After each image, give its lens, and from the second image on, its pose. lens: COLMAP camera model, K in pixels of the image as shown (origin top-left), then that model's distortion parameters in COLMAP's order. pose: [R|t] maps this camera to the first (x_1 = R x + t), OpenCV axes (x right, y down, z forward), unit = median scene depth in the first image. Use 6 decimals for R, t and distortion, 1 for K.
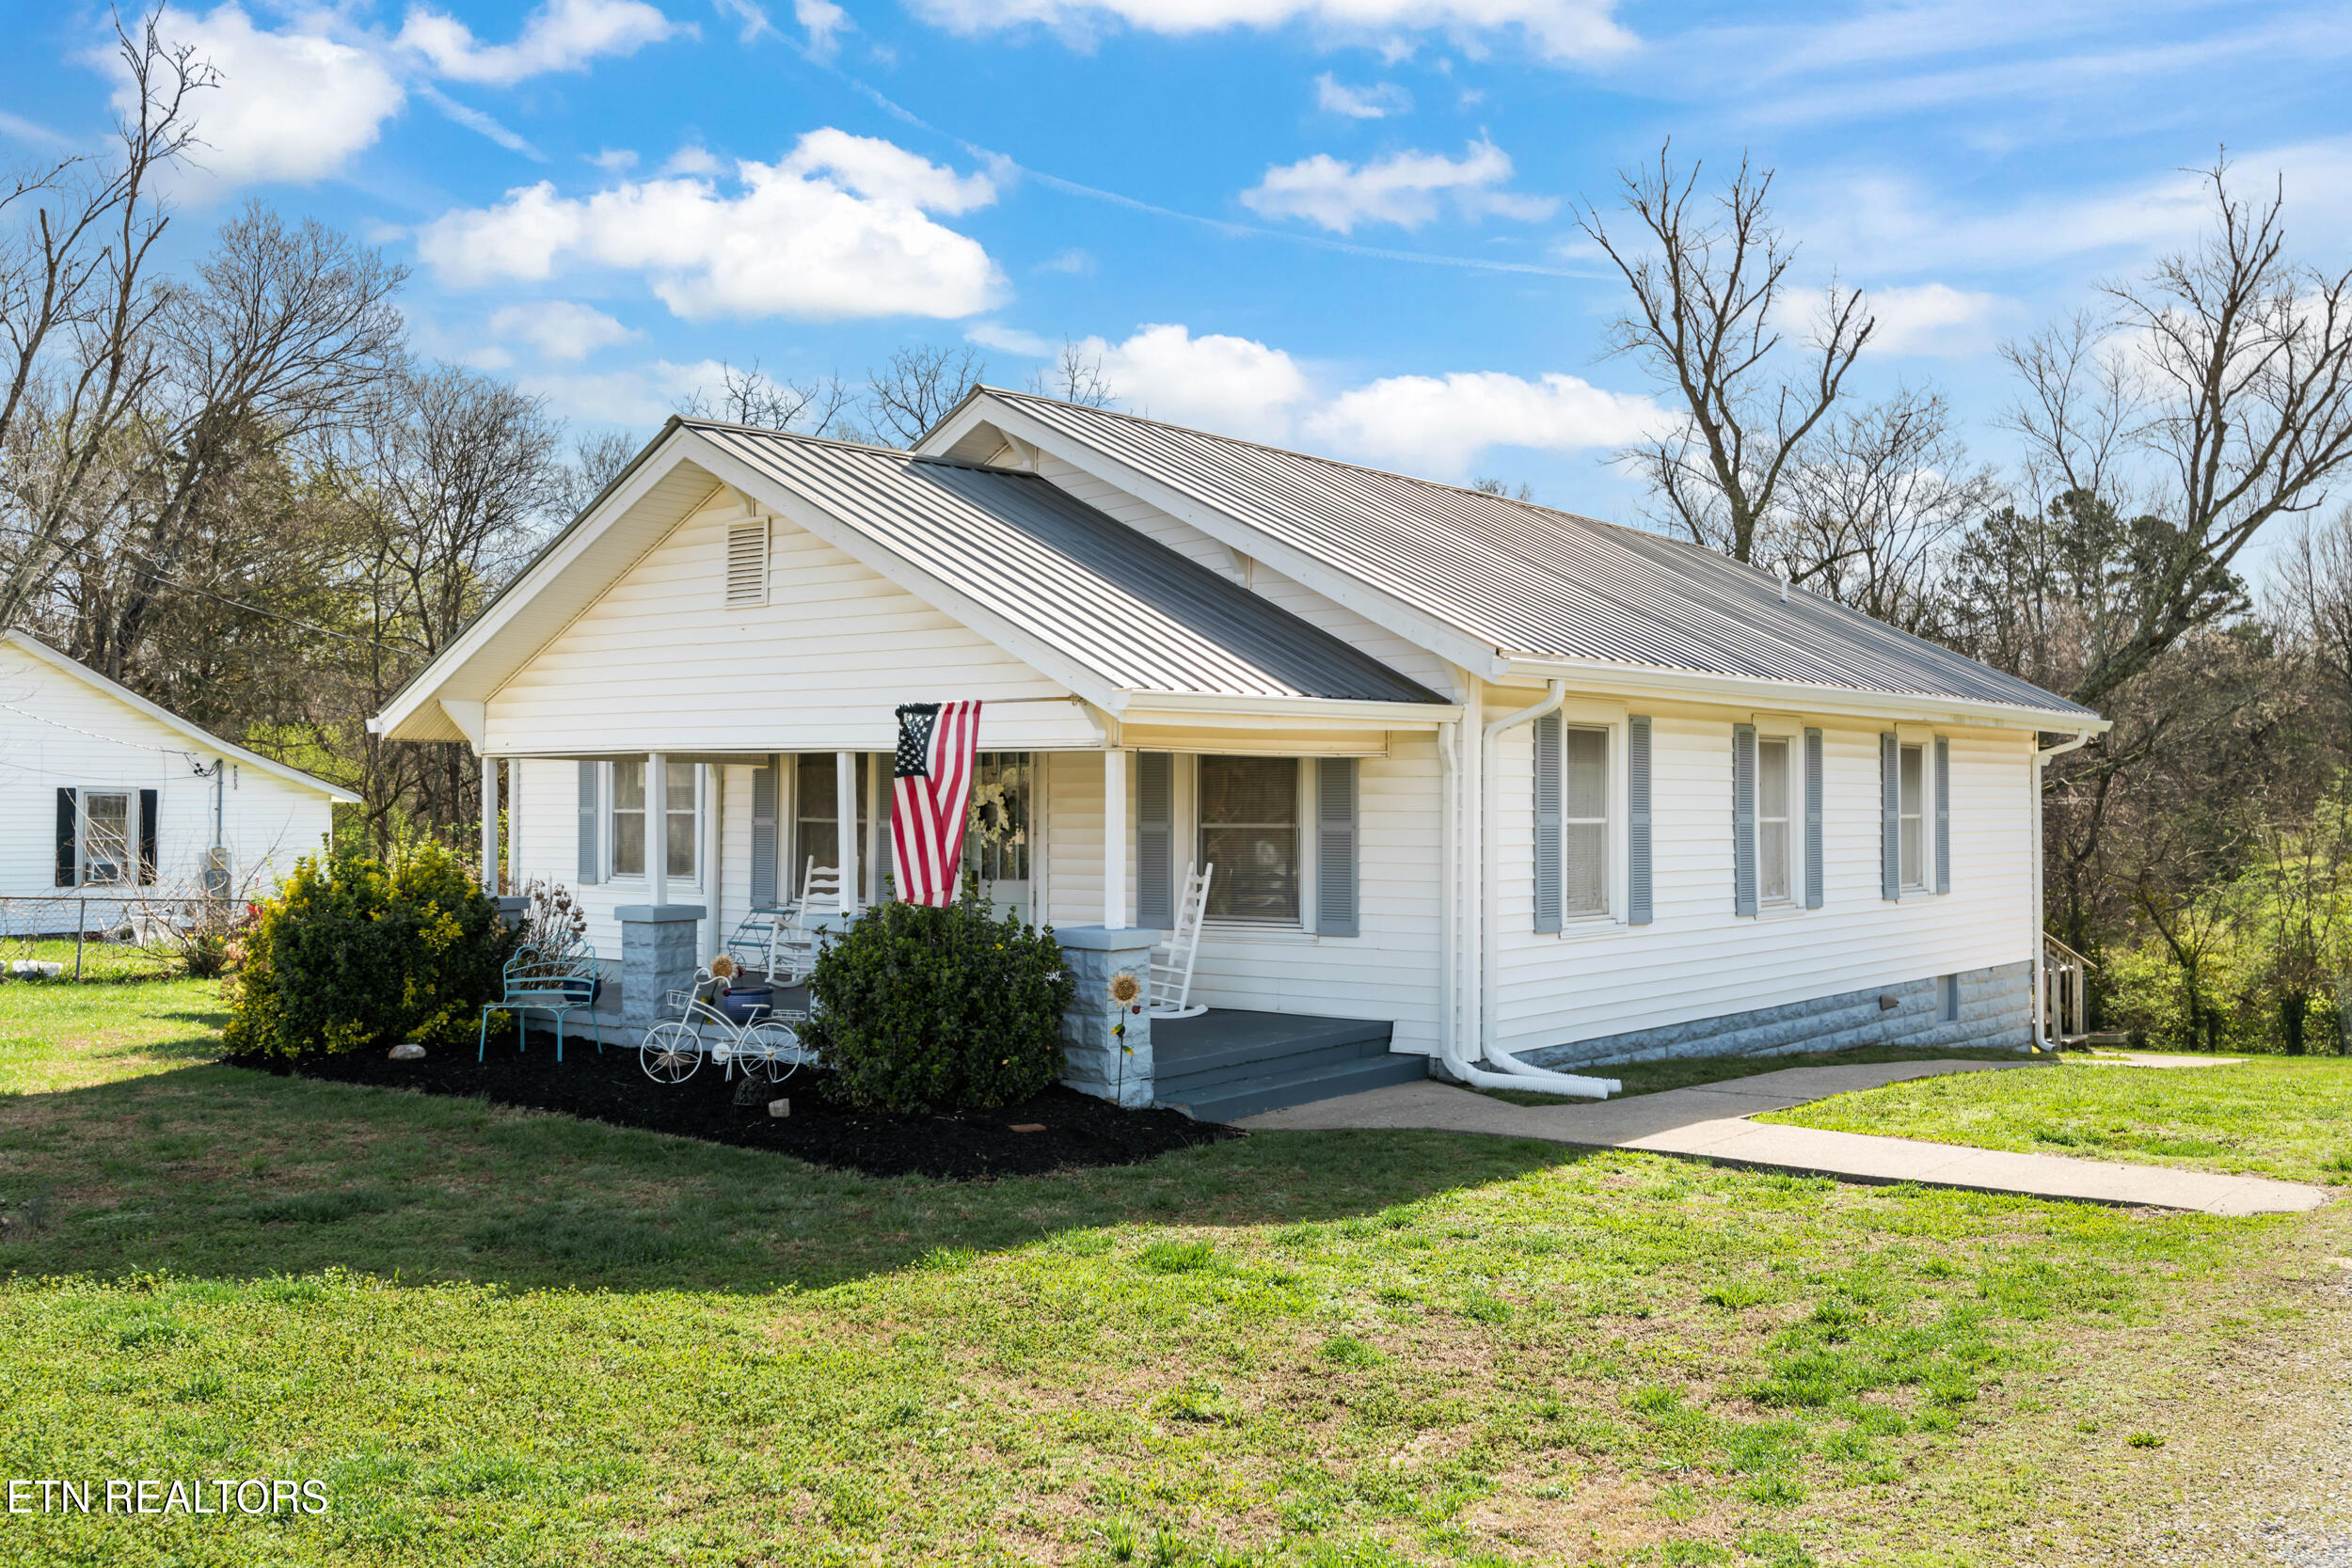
lens RADIAL K [[1995.3, 0, 1176.0], [0, 1995.3, 784.0], [0, 0, 1]] dist [0.003938, -0.003199]
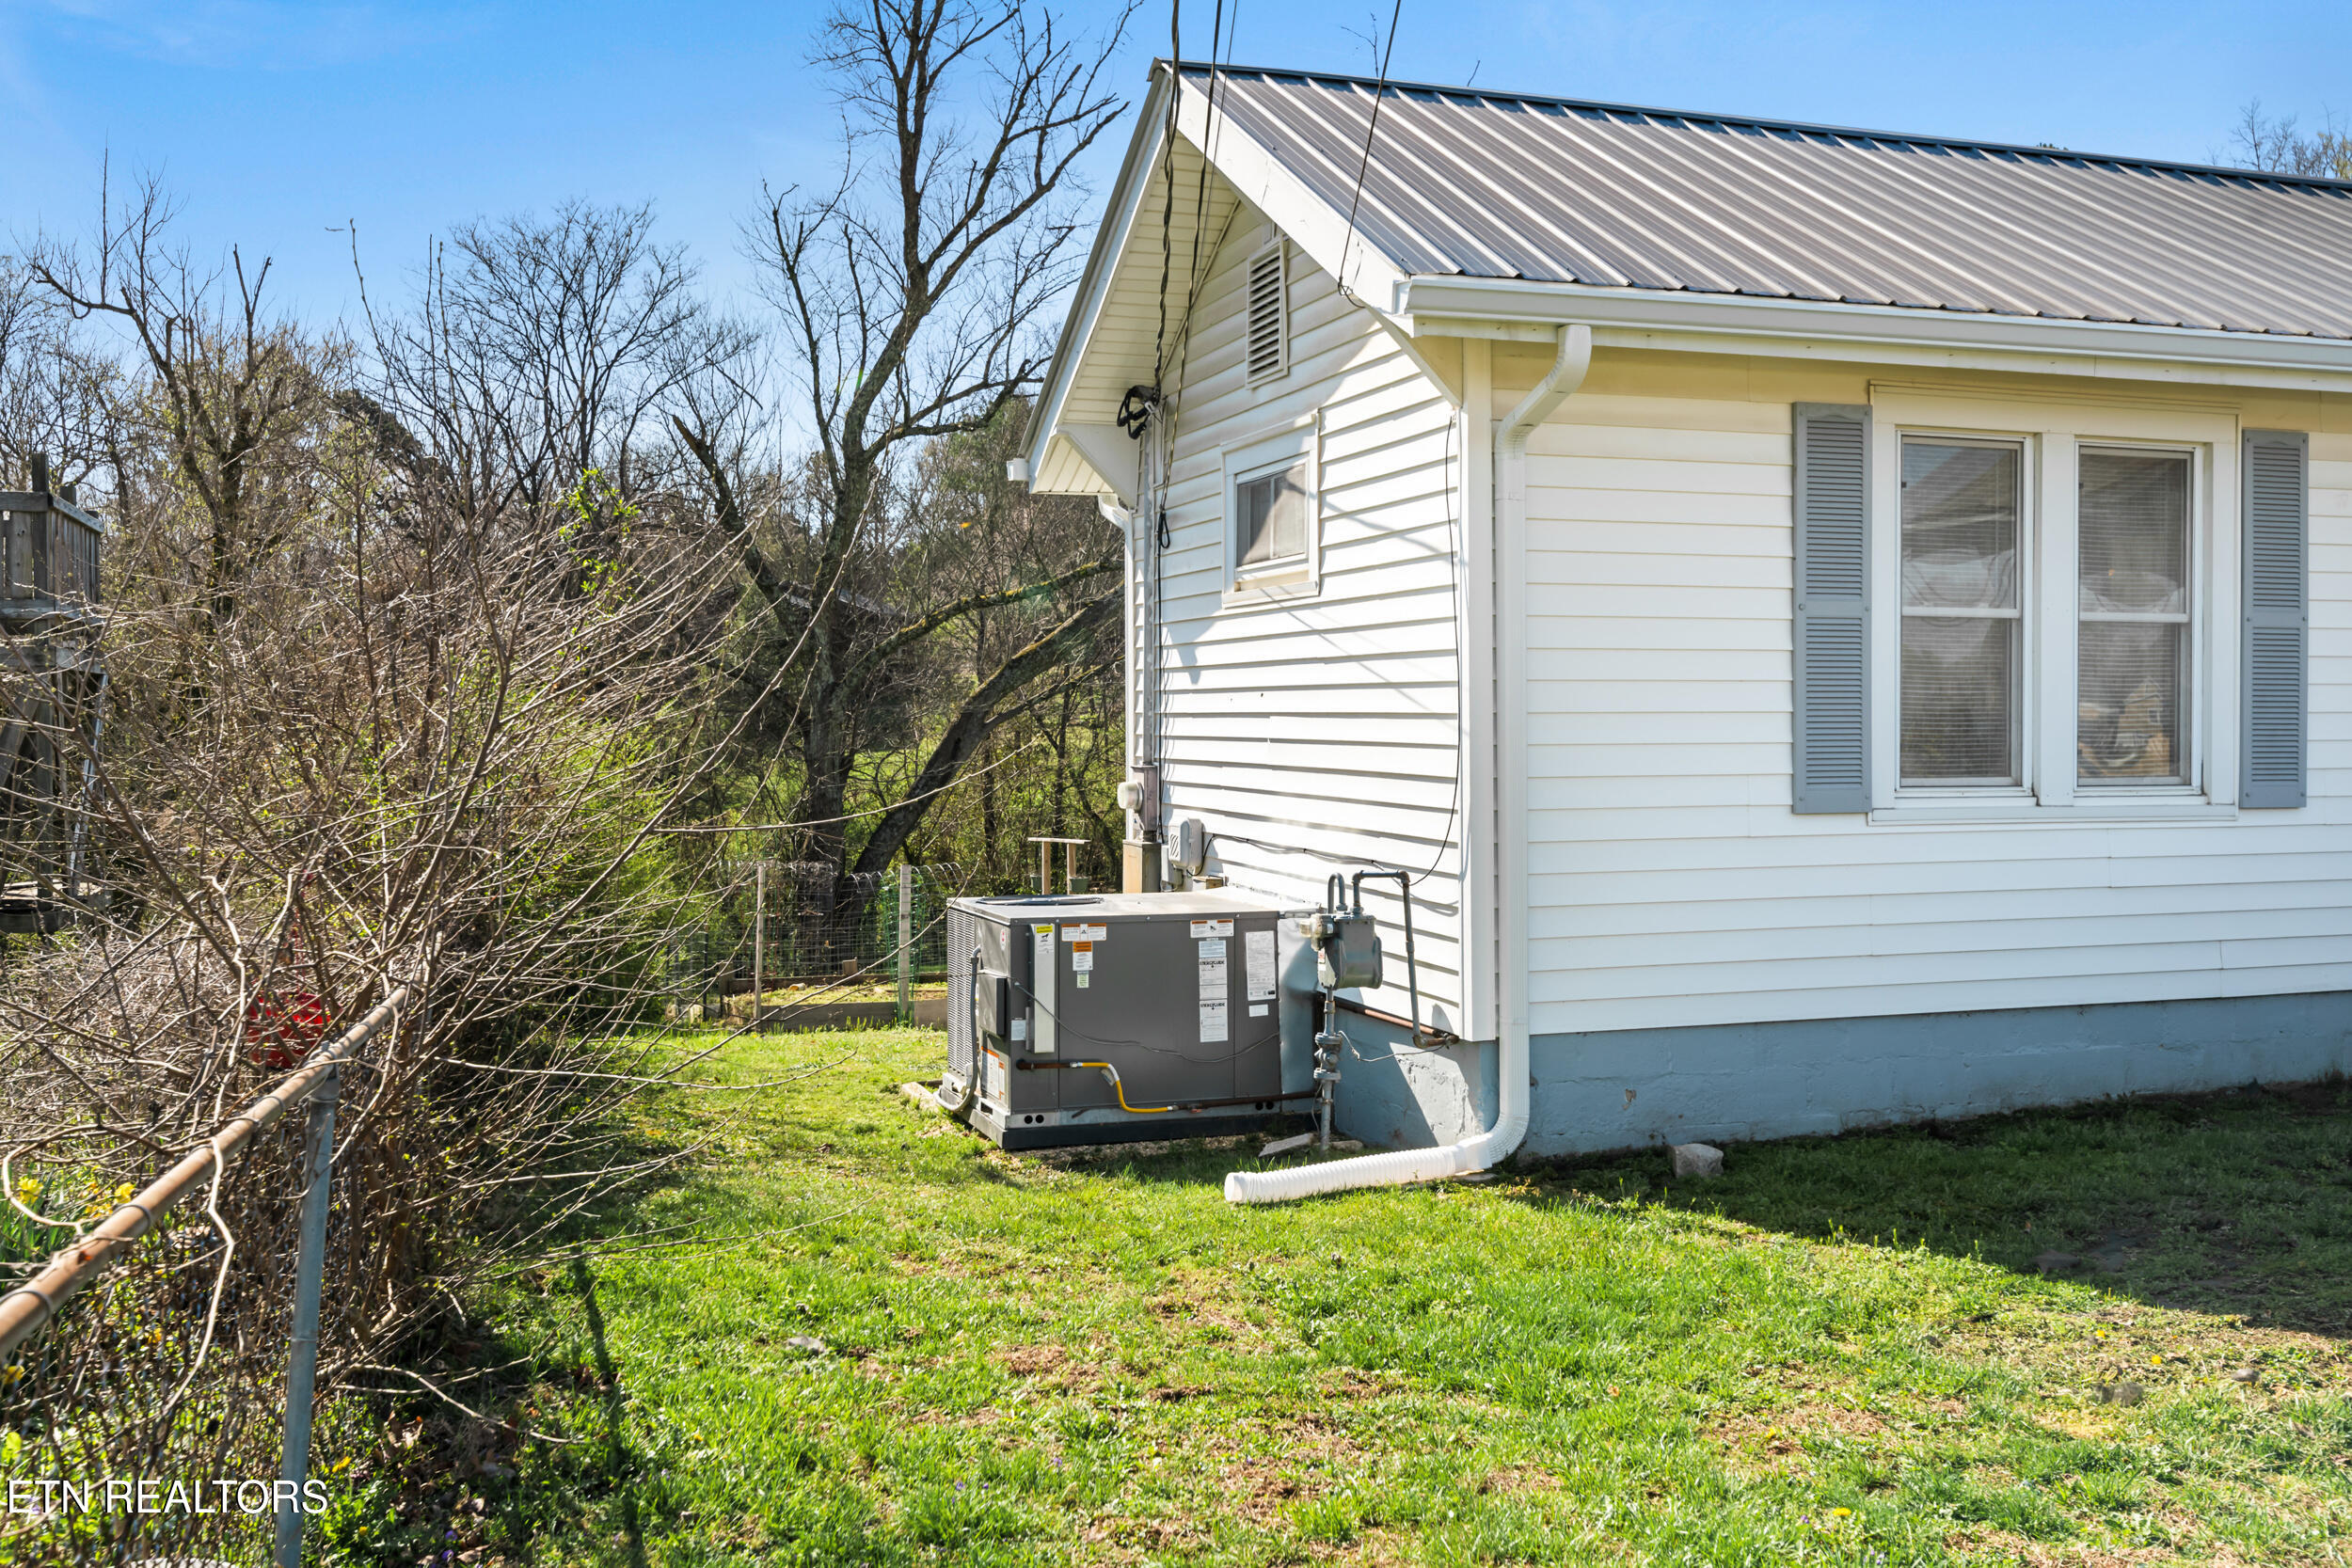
lens RADIAL K [[2057.3, 0, 1139.9], [0, 2057.3, 736.2], [0, 0, 1]] dist [0.013323, 0.004687]
pose [[0.529581, -0.009691, 0.848204, -0.938919], [-0.010942, 0.999773, 0.018255, 0.043293], [-0.848189, -0.018948, 0.529355, 1.269667]]
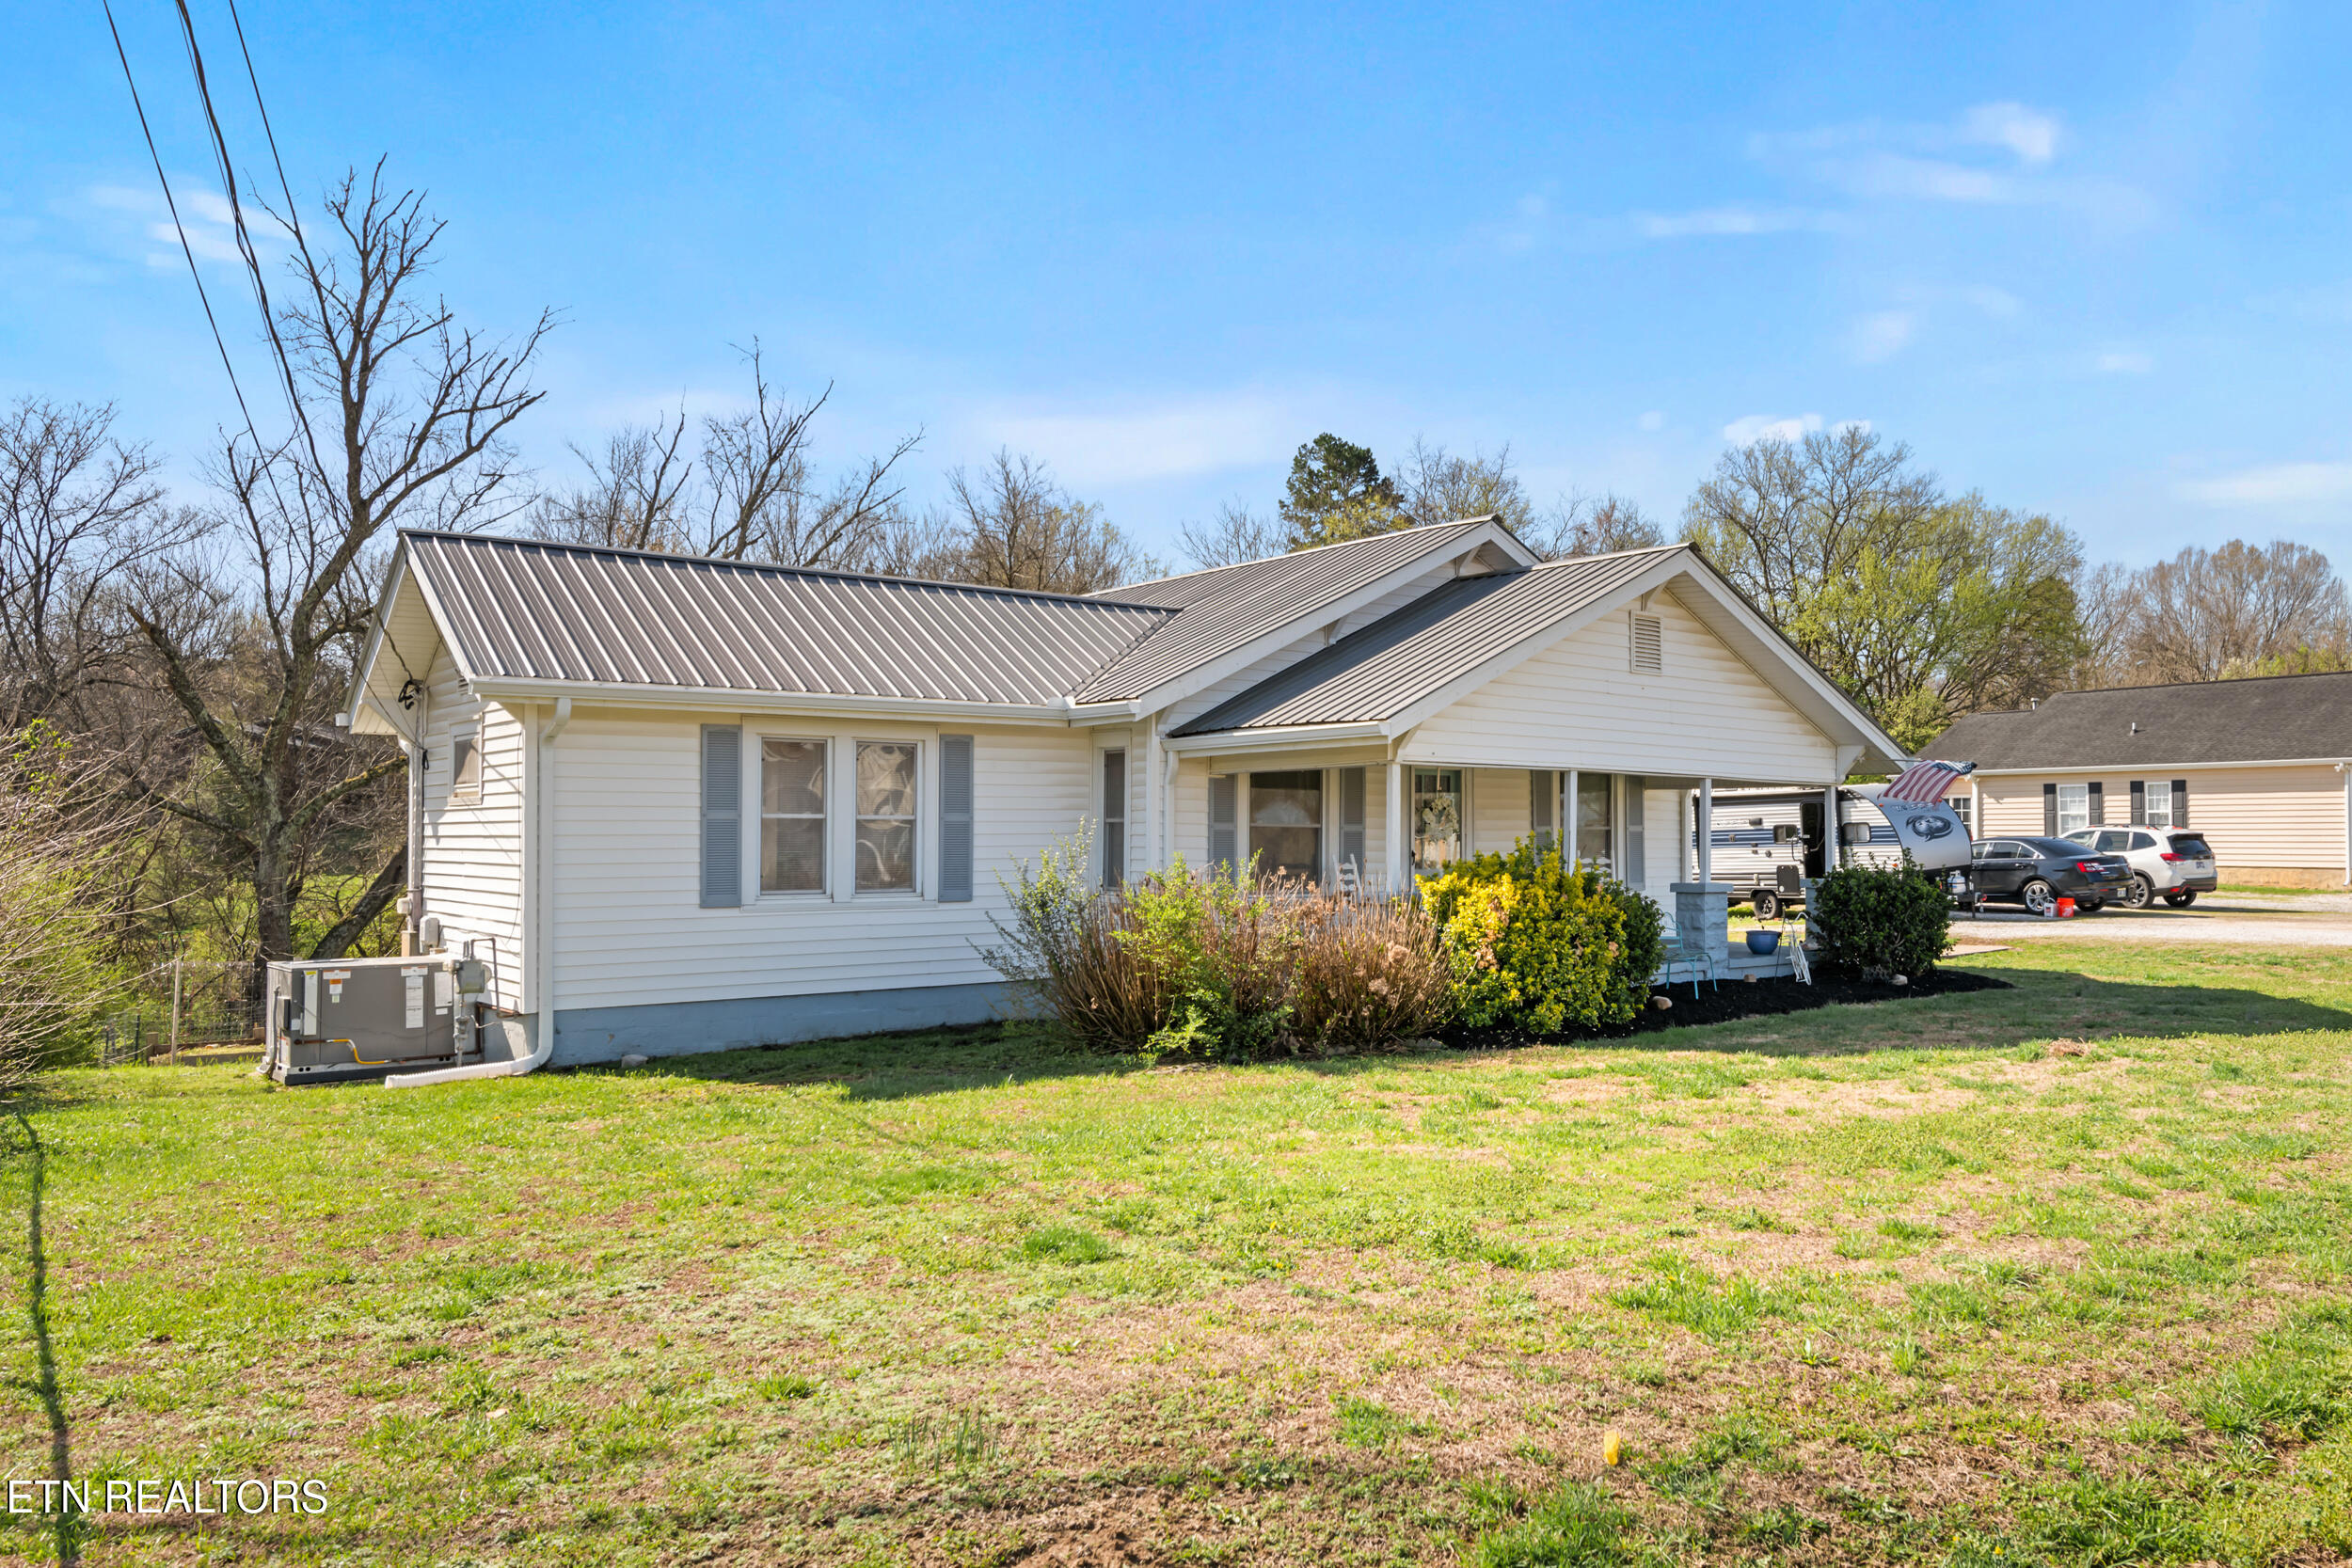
lens RADIAL K [[1728.7, 0, 1426.9], [0, 1728.7, 790.2], [0, 0, 1]] dist [0.002082, 0.001107]
pose [[0.143909, 0.024707, 0.989282, -1.309434], [-0.010968, 0.999667, -0.023371, 0.023081], [-0.989530, -0.007487, 0.144132, 0.868174]]
